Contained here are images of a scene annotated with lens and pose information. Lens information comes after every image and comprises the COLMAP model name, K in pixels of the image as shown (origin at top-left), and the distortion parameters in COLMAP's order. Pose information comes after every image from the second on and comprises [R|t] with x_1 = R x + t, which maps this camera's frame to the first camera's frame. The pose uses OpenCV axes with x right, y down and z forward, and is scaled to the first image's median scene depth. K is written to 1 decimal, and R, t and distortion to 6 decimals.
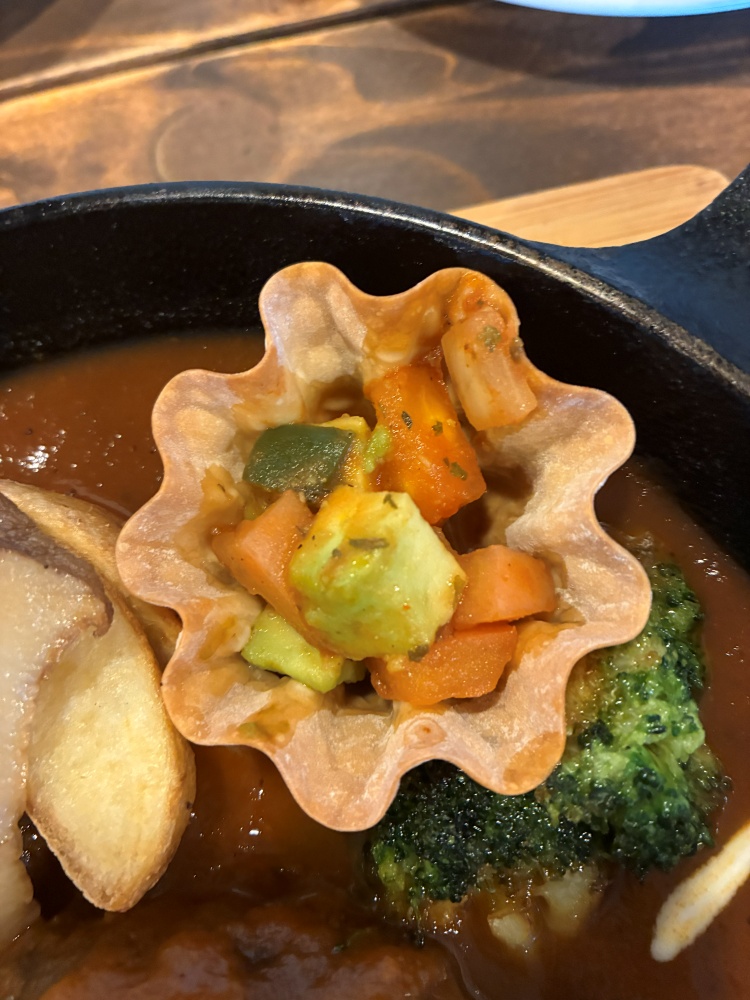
lens RADIAL K [[788.1, 0, 376.6], [0, 788.1, 513.8], [0, 0, 1]] dist [0.012895, -0.052644]
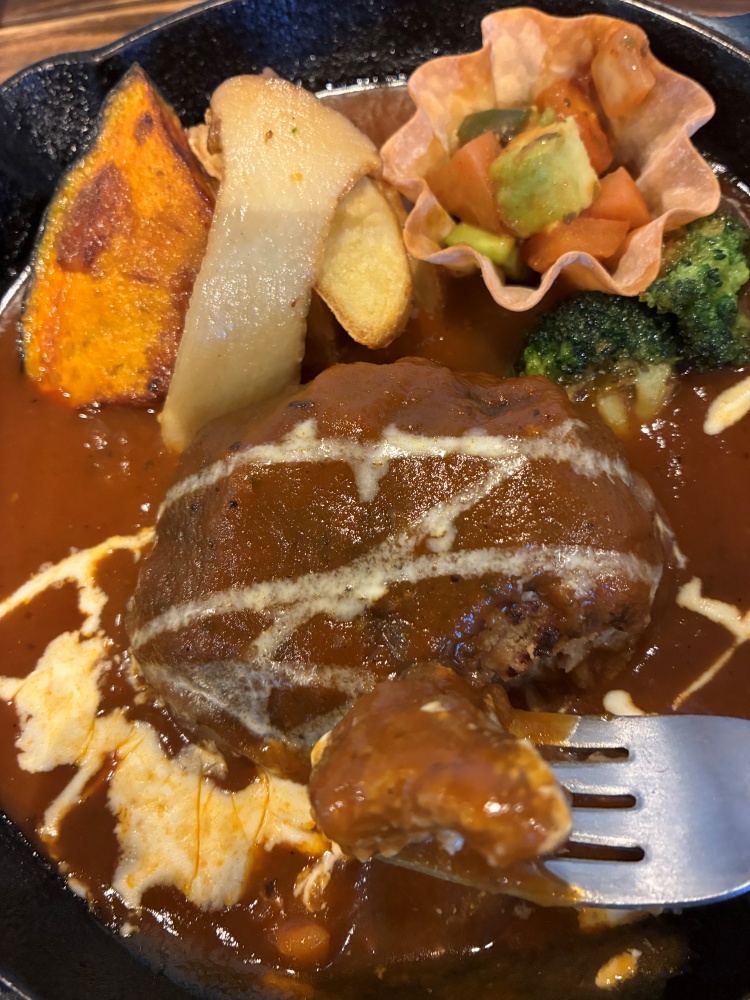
lens RADIAL K [[788.1, 0, 376.6], [0, 788.1, 513.8], [0, 0, 1]] dist [0.012895, -0.052644]
pose [[0.993218, 0.106453, -0.046750, -0.190116], [-0.110236, 0.990036, -0.087613, 0.927544], [0.036958, 0.092173, 0.995057, -0.527259]]
